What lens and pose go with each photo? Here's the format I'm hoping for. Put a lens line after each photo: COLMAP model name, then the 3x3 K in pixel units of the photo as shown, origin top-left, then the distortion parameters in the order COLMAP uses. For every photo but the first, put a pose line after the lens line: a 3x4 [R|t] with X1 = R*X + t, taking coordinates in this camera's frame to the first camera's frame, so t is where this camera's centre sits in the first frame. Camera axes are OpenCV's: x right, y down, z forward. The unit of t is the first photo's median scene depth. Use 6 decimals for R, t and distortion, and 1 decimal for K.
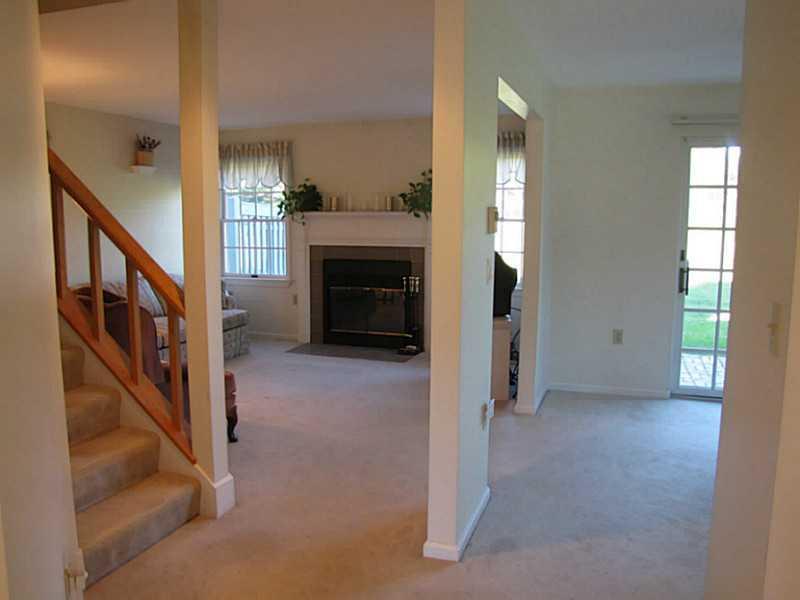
lens RADIAL K [[672.7, 0, 400.4], [0, 672.7, 301.8], [0, 0, 1]] dist [-0.164408, 0.138870]
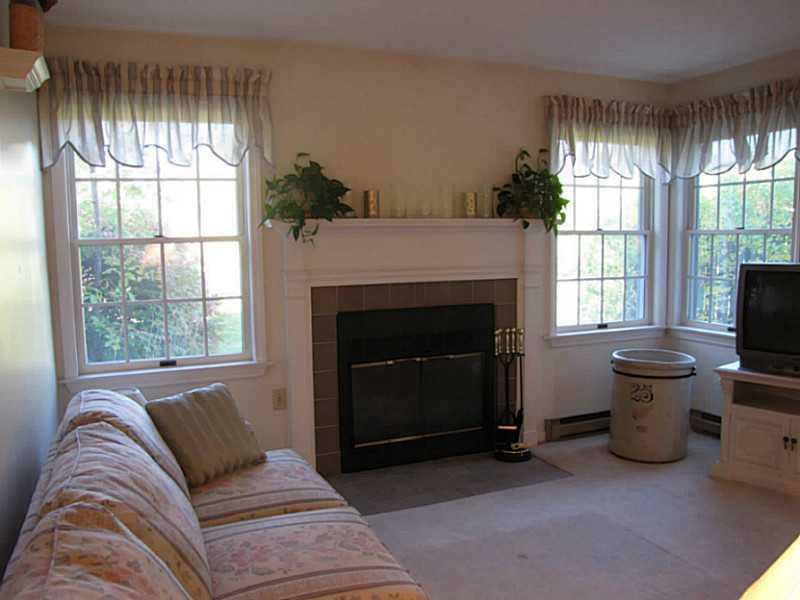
lens RADIAL K [[672.7, 0, 402.3], [0, 672.7, 299.3], [0, 0, 1]] dist [-0.164408, 0.138870]
pose [[0.728596, -0.076448, 0.680664, -0.444493], [0.103397, 0.994640, 0.001034, -0.072001], [-0.677095, 0.069625, 0.732595, 0.619079]]
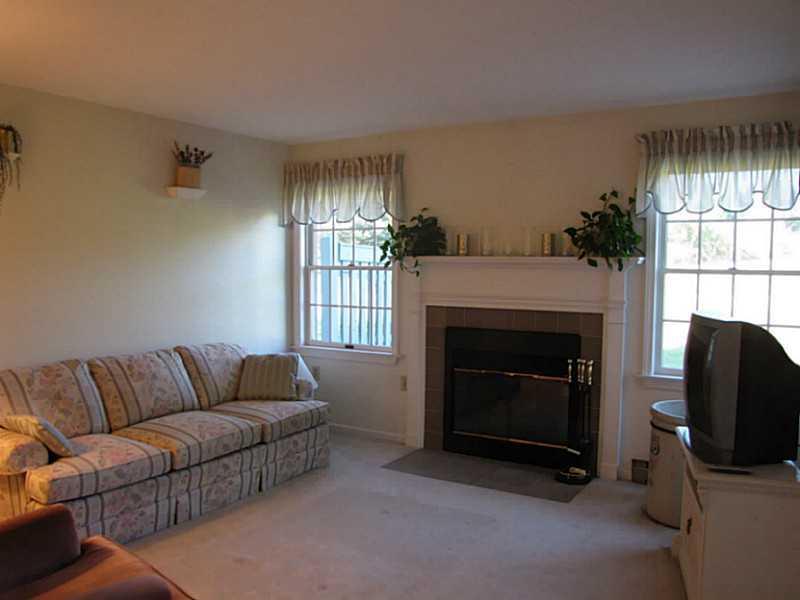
lens RADIAL K [[672.7, 0, 396.4], [0, 672.7, 301.4], [0, 0, 1]] dist [-0.164408, 0.138870]
pose [[0.977340, 0.016334, -0.211042, -0.022342], [-0.031277, 0.997218, -0.067660, -0.043474], [0.209350, 0.072728, 0.975132, 0.344591]]
